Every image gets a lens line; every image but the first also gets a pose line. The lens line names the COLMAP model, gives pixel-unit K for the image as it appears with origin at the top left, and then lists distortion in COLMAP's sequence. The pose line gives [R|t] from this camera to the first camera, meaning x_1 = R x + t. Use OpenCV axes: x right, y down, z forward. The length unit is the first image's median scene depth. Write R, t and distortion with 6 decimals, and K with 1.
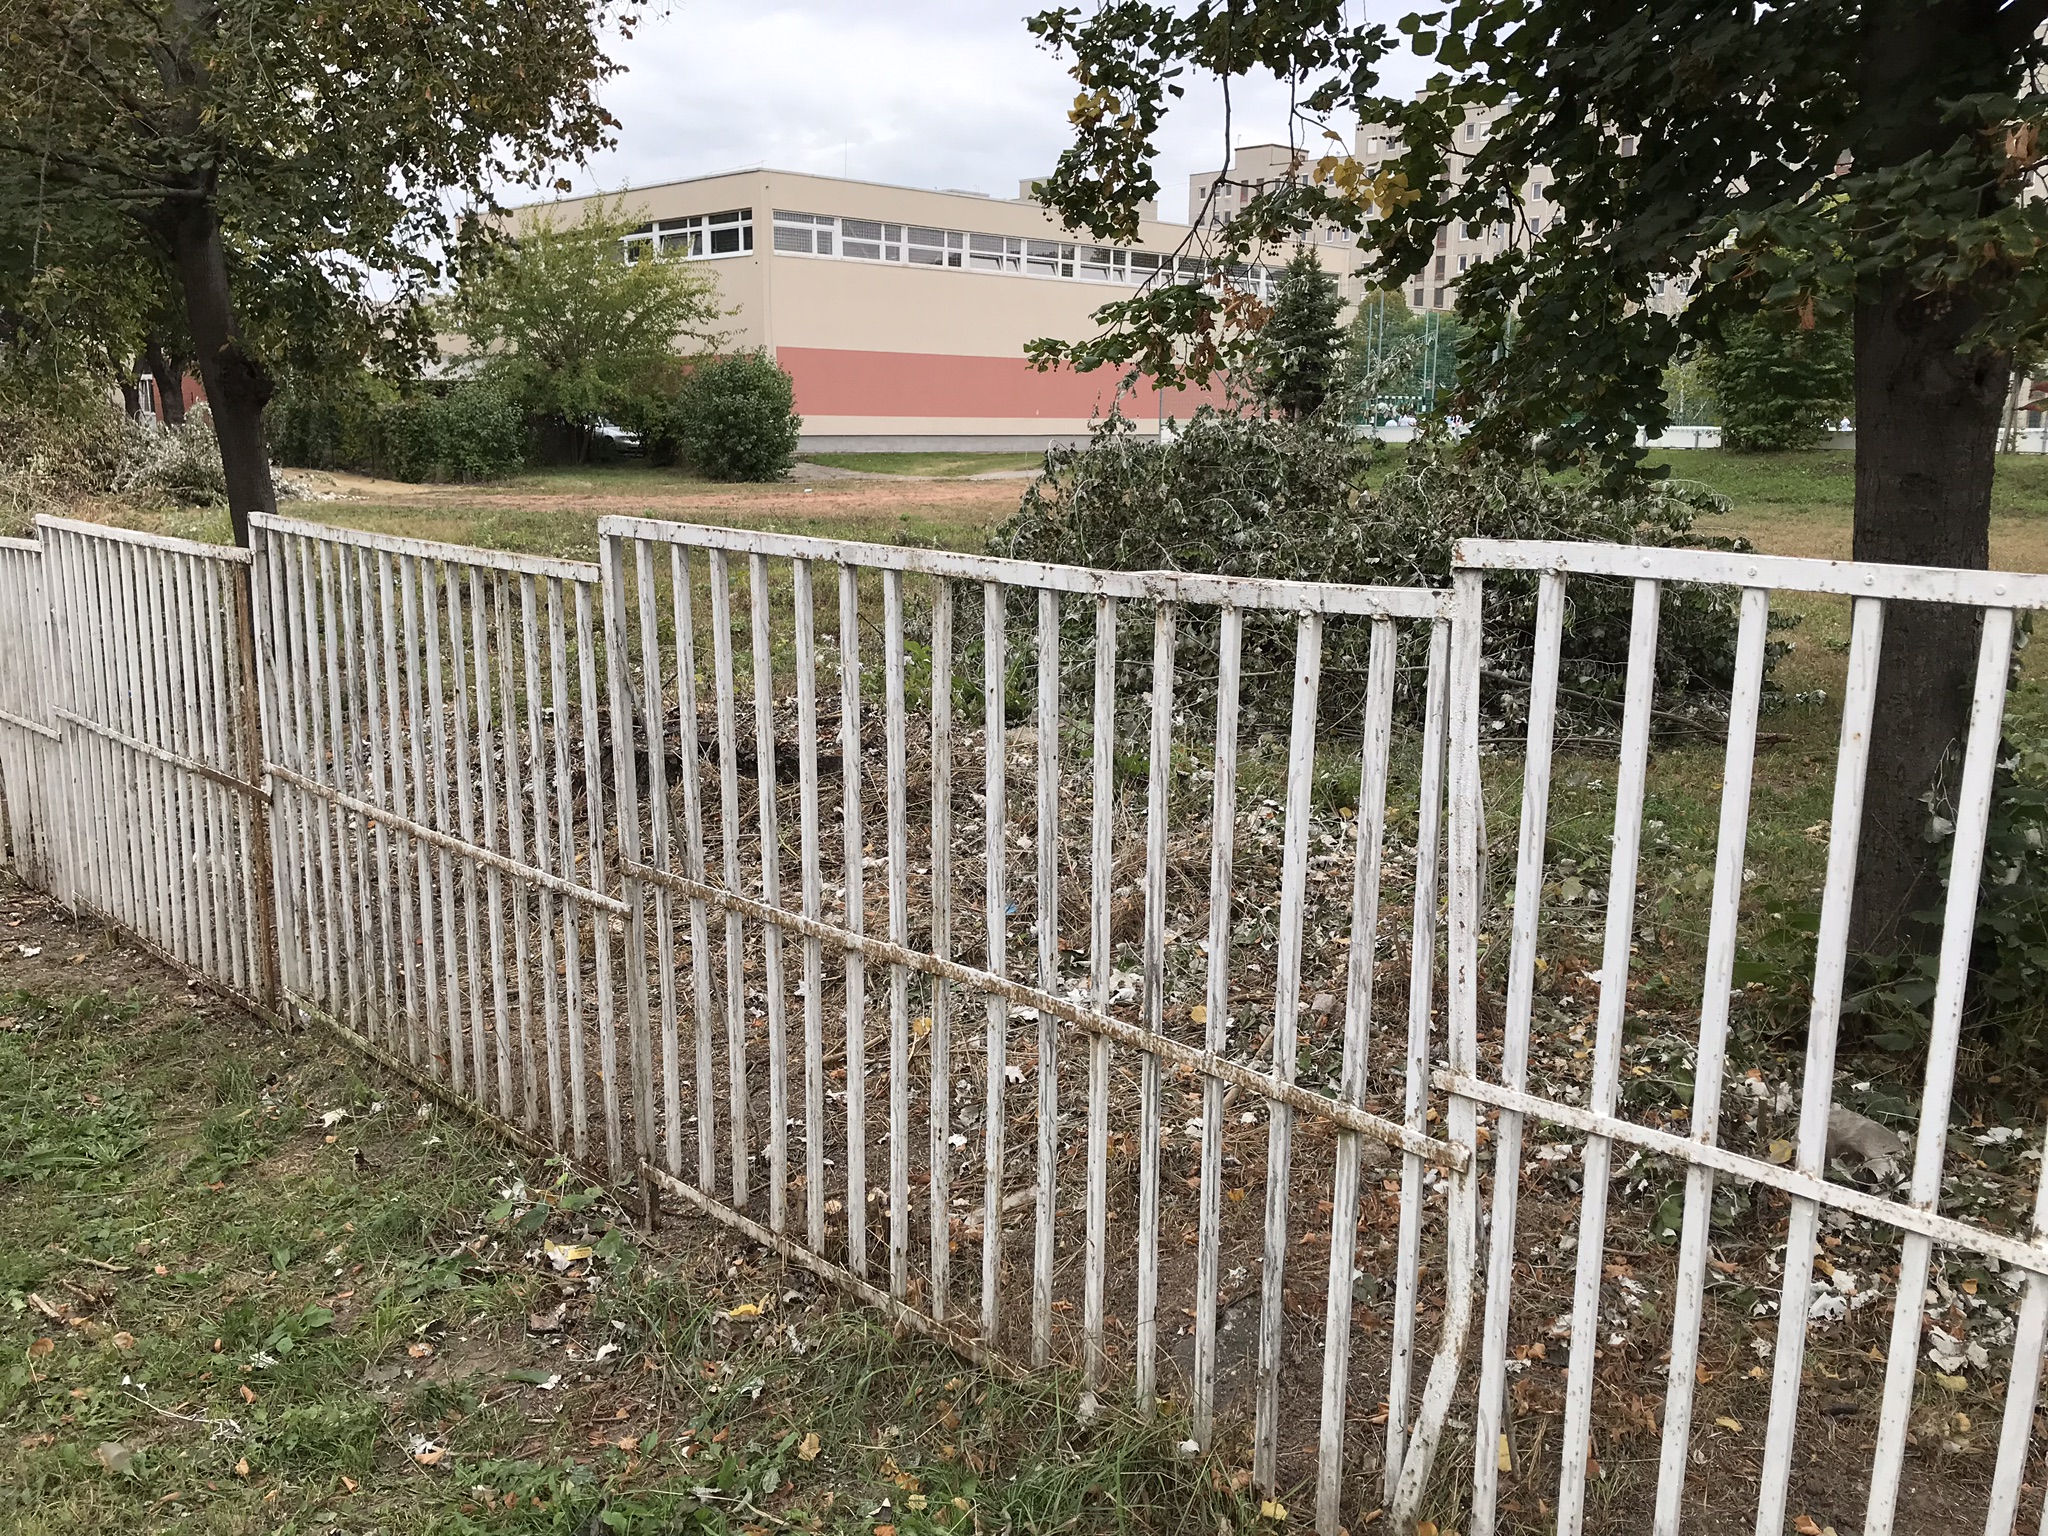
lens RADIAL K [[1719.7, 0, 1024.0], [0, 1719.7, 768.0], [0, 0, 1]] dist [0.105827, -0.000104]
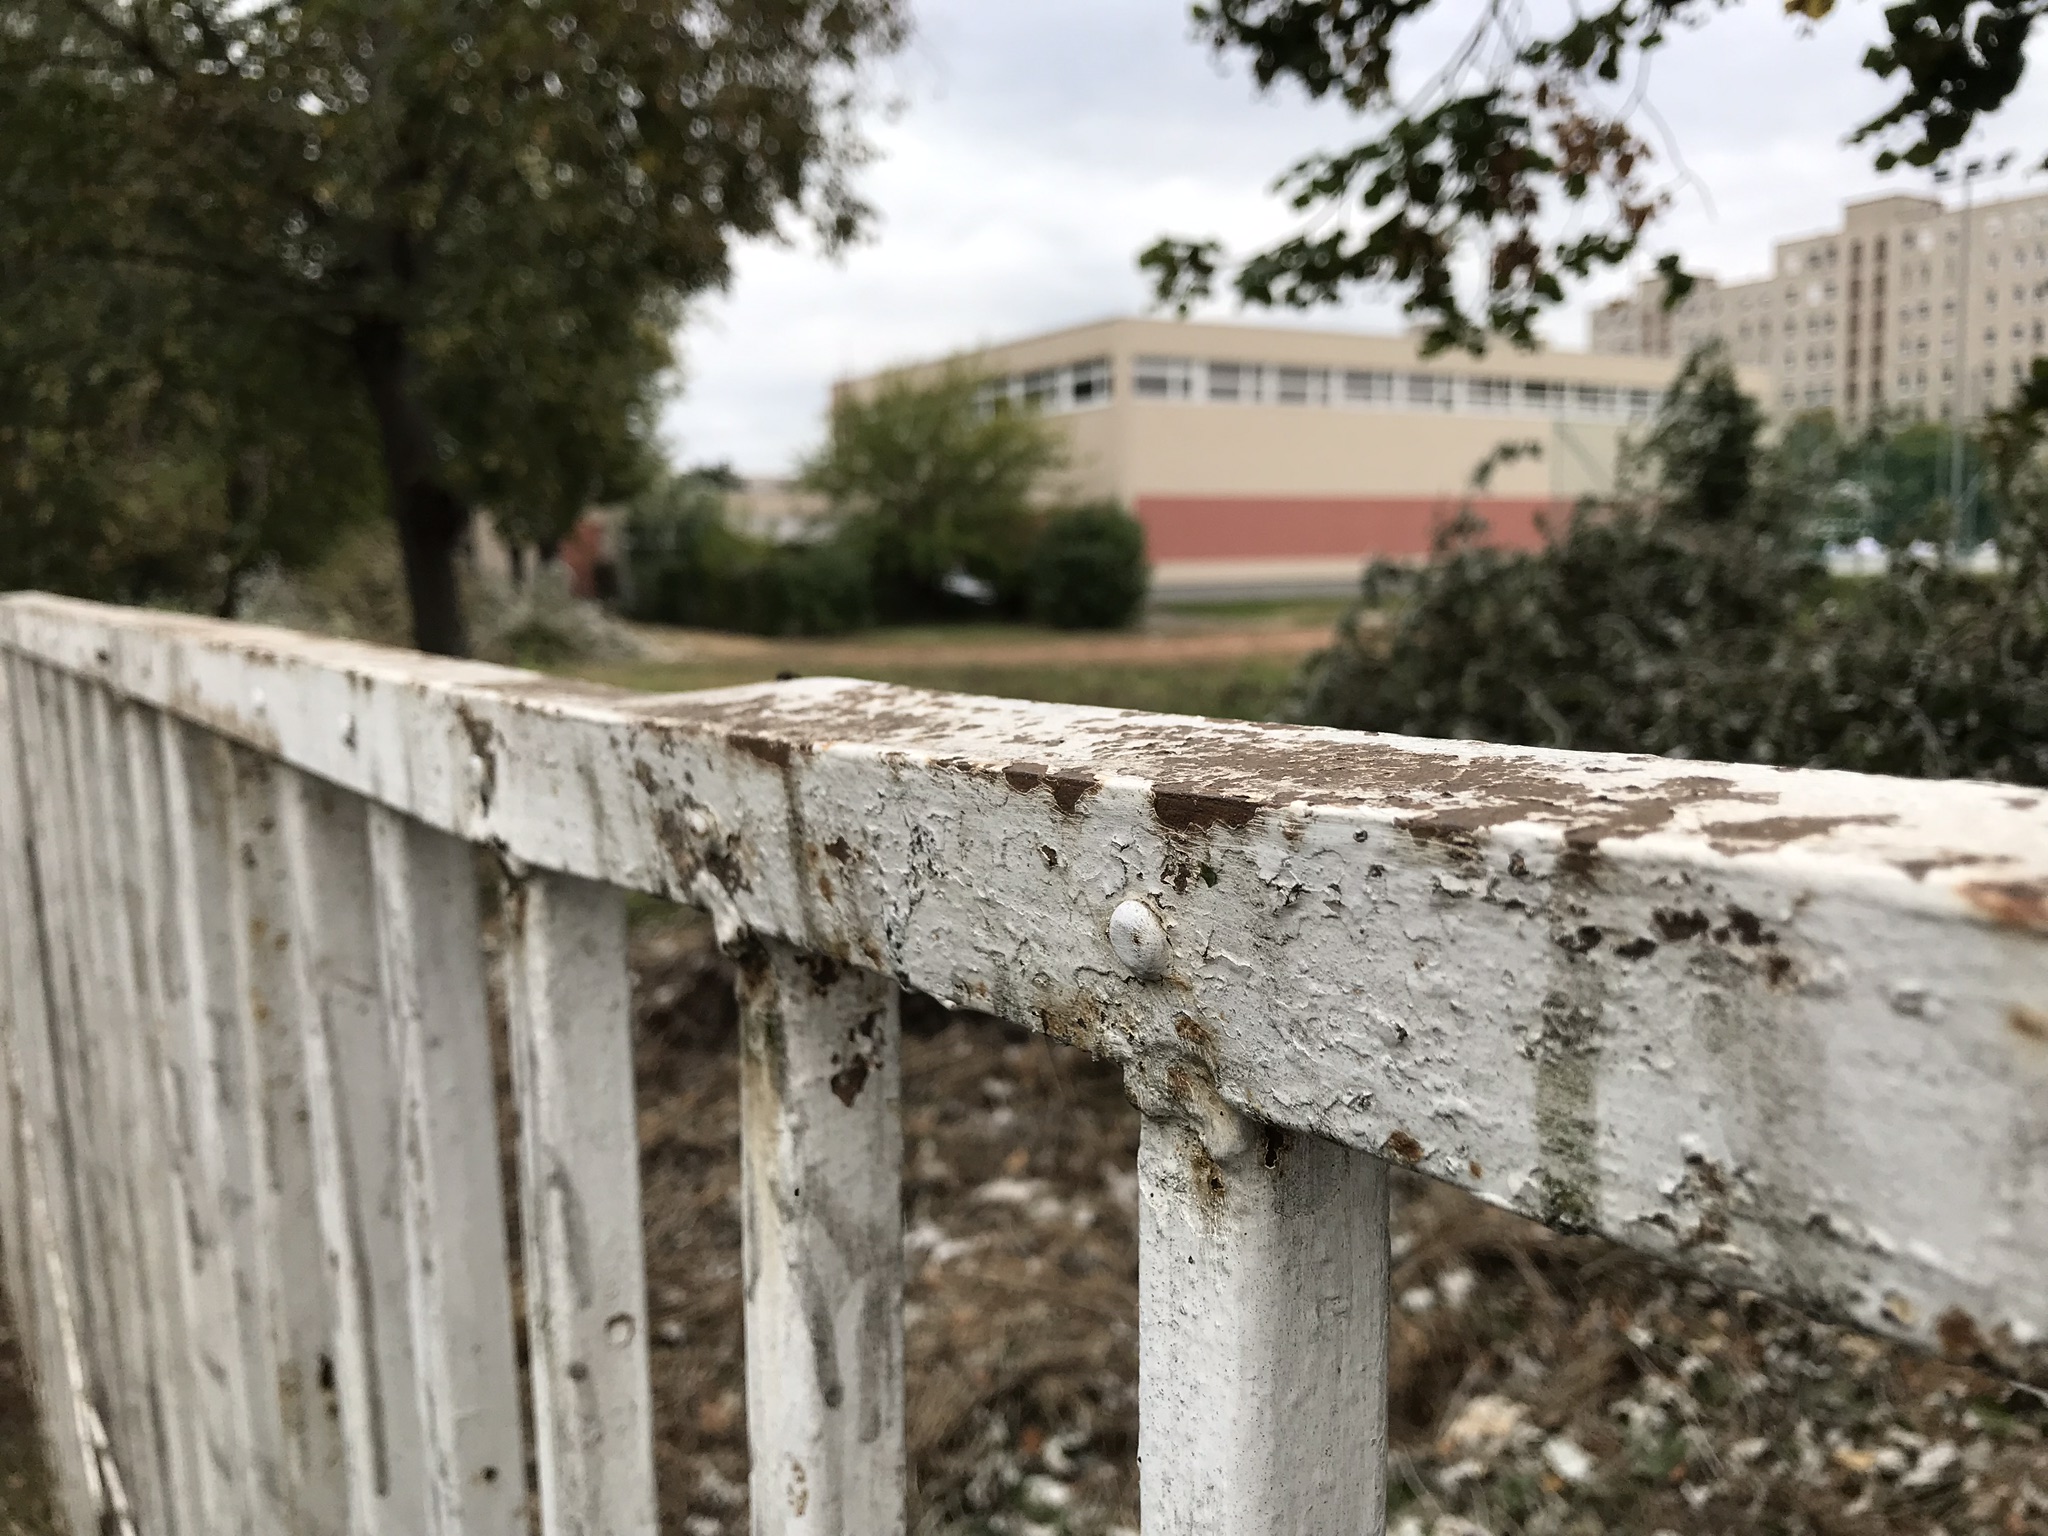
lens RADIAL K [[1719.7, 0, 1024.0], [0, 1719.7, 768.0], [0, 0, 1]] dist [0.105827, -0.000104]
pose [[0.974790, -0.003579, -0.223094, 0.031729], [-0.016078, 0.996145, -0.086232, -0.023103], [0.222542, 0.087645, 0.970975, 0.207663]]
